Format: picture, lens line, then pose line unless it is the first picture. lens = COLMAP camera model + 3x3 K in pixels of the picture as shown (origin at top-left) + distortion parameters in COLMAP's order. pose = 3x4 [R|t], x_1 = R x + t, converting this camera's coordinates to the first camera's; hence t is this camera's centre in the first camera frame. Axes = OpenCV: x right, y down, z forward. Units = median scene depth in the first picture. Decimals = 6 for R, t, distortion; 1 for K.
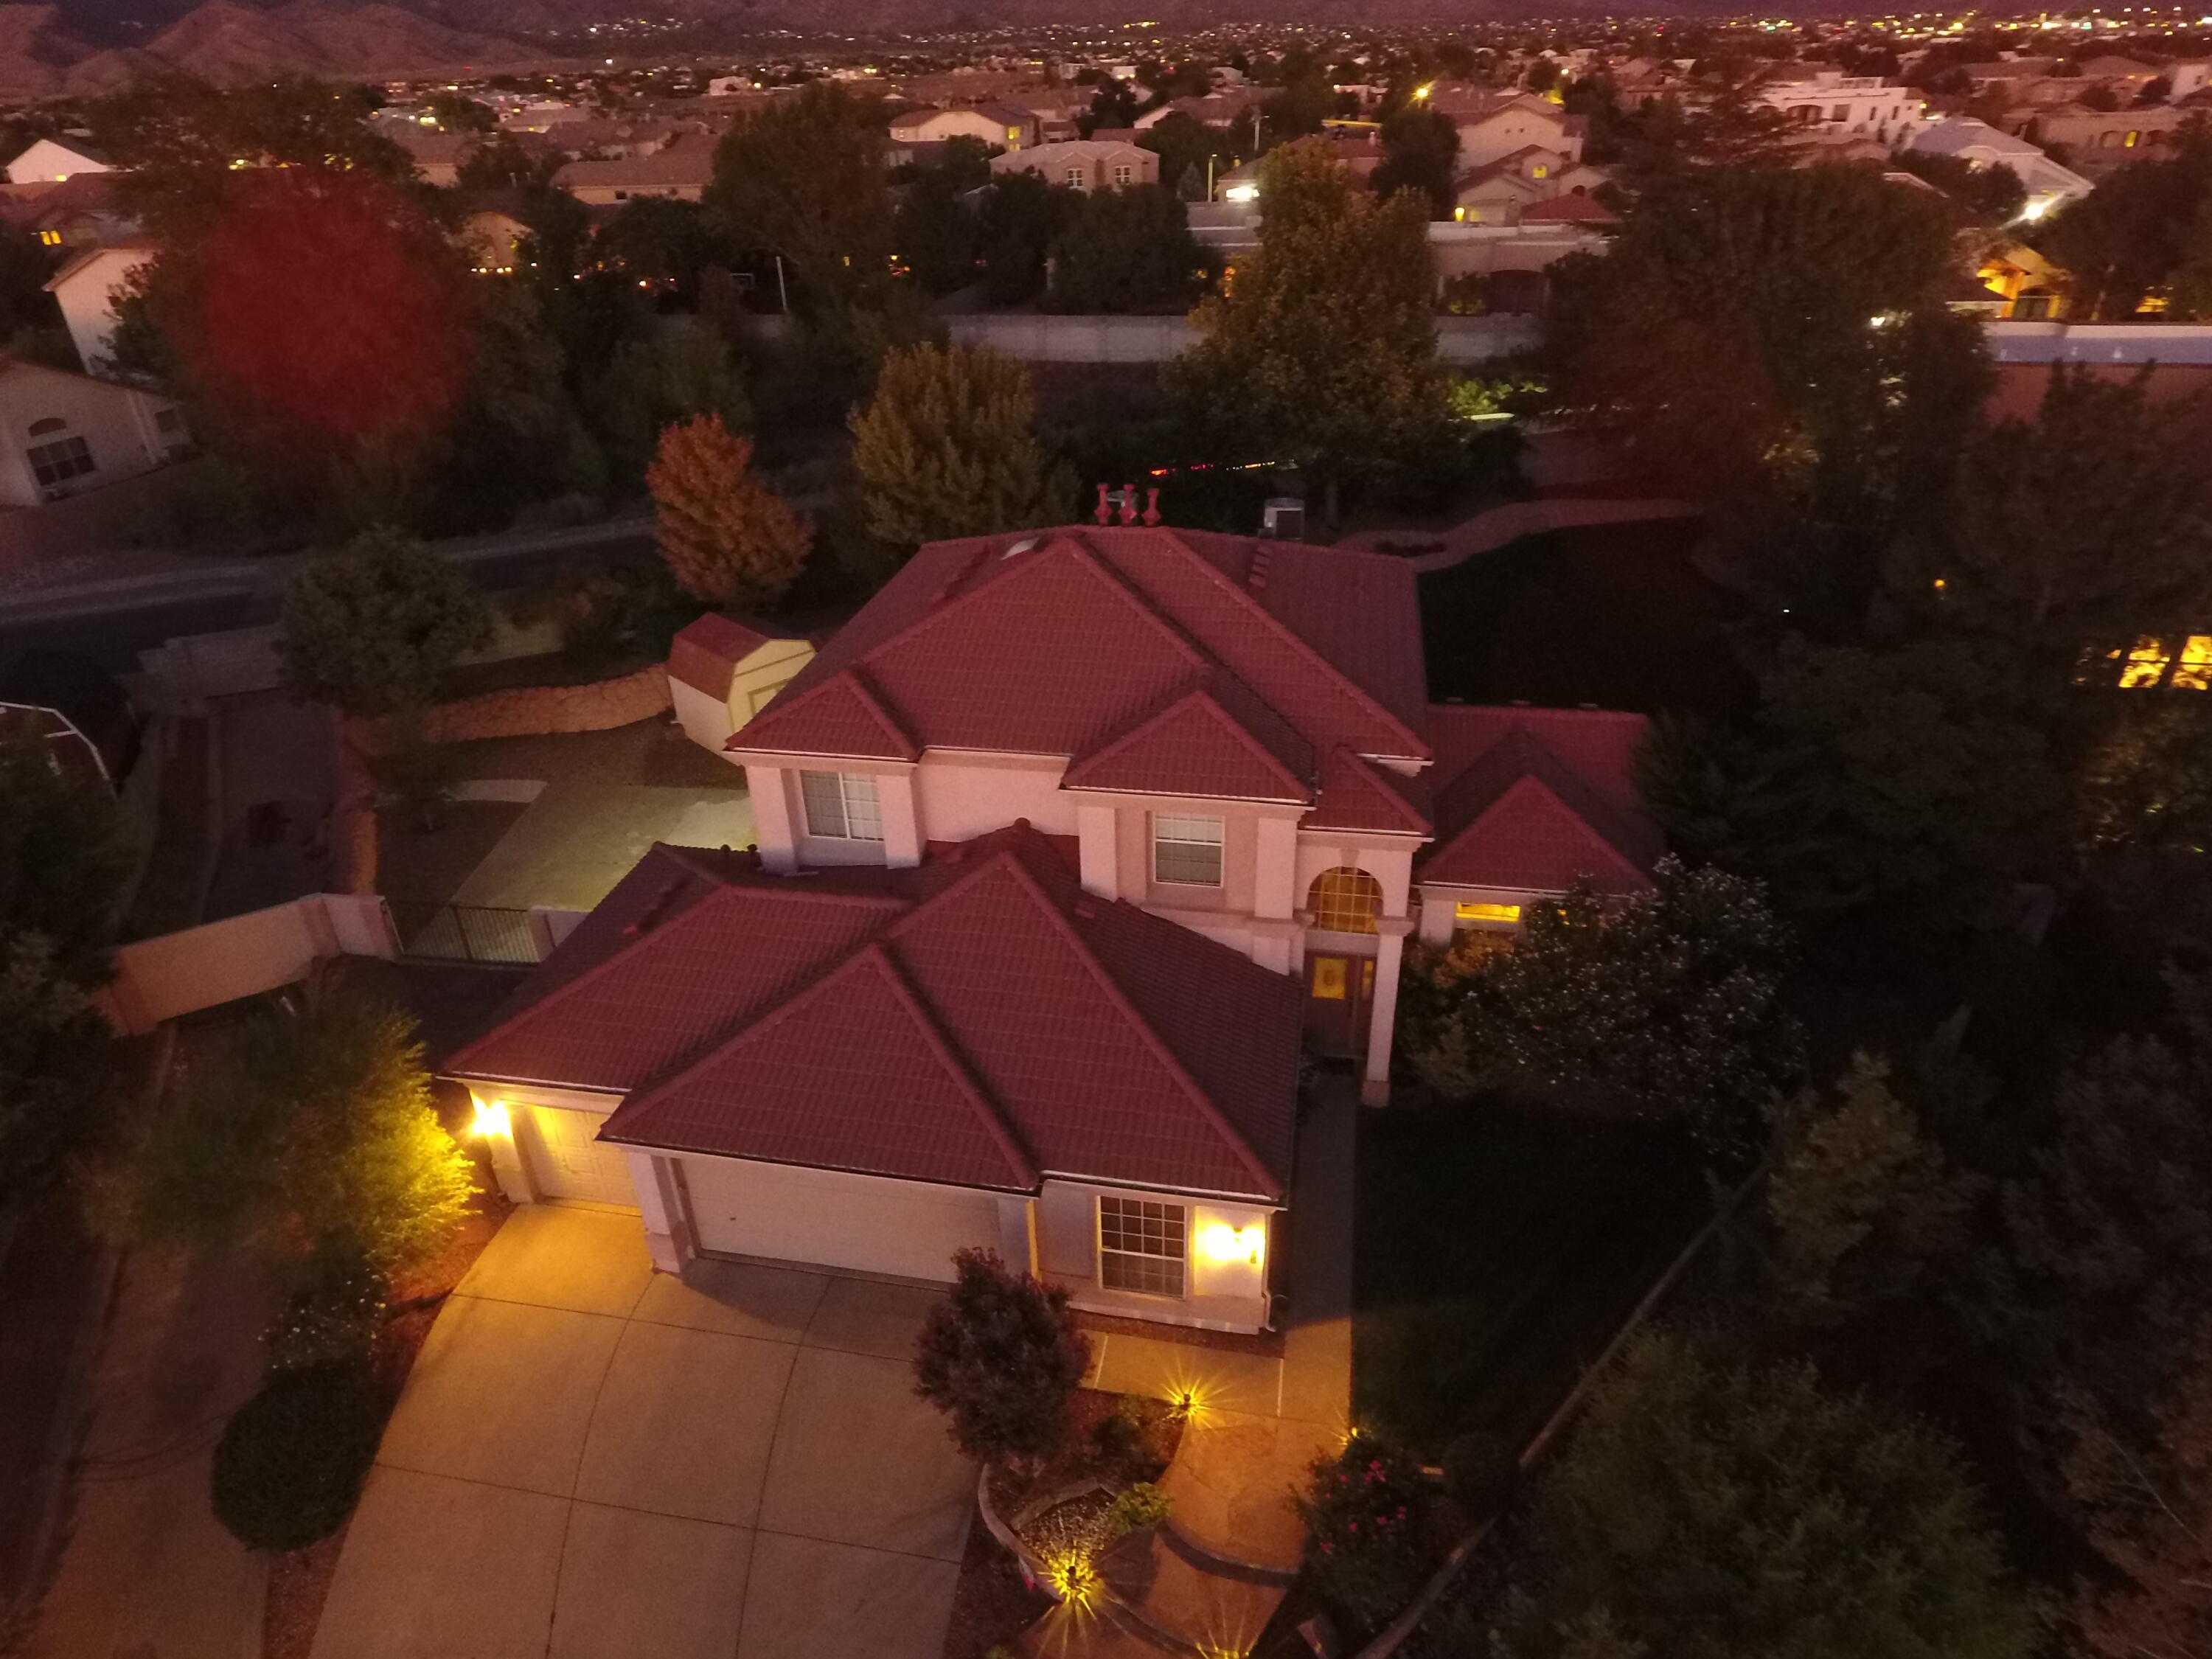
lens RADIAL K [[1287.5, 0, 1107.8], [0, 1287.5, 822.1], [0, 0, 1]] dist [-0.005343, -0.000278]
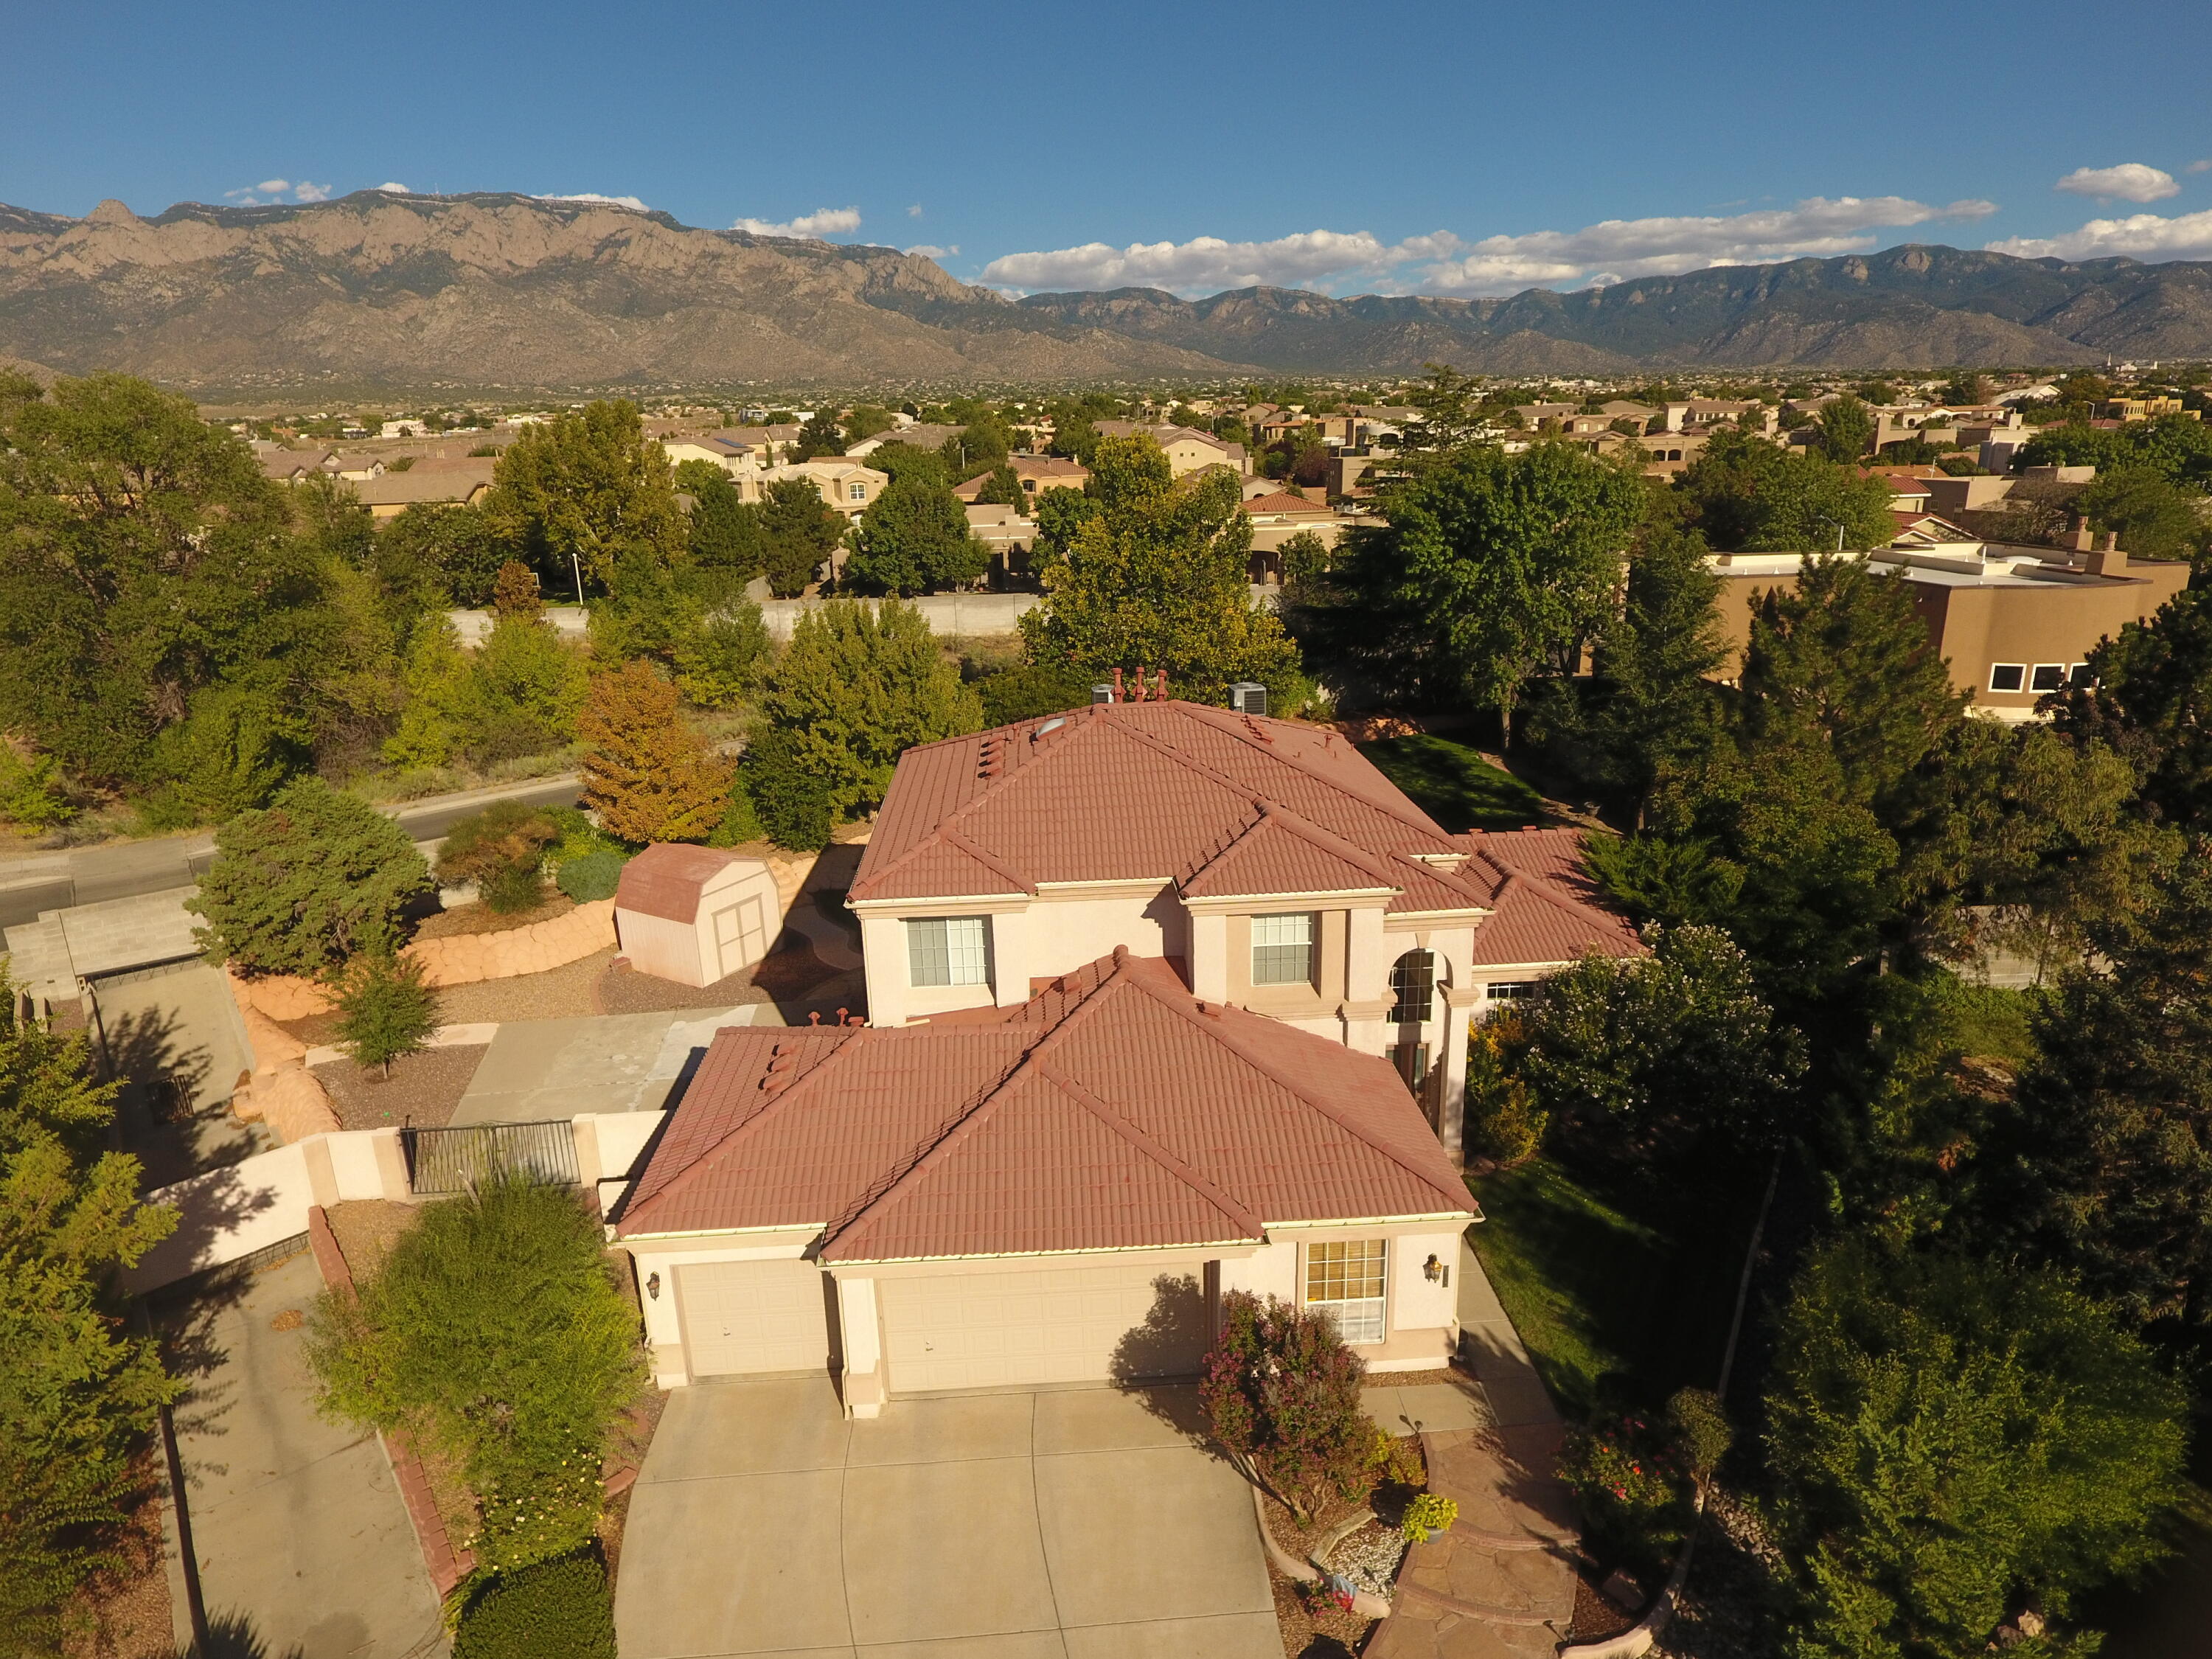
lens RADIAL K [[1282.3, 0, 1103.9], [0, 1282.3, 831.4], [0, 0, 1]] dist [0.001496, 0.000664]
pose [[0.971749, -0.072061, 0.224748, -0.207098], [0.118887, 0.972068, -0.202362, 0.079871], [-0.203888, 0.223364, 0.953173, -0.041527]]
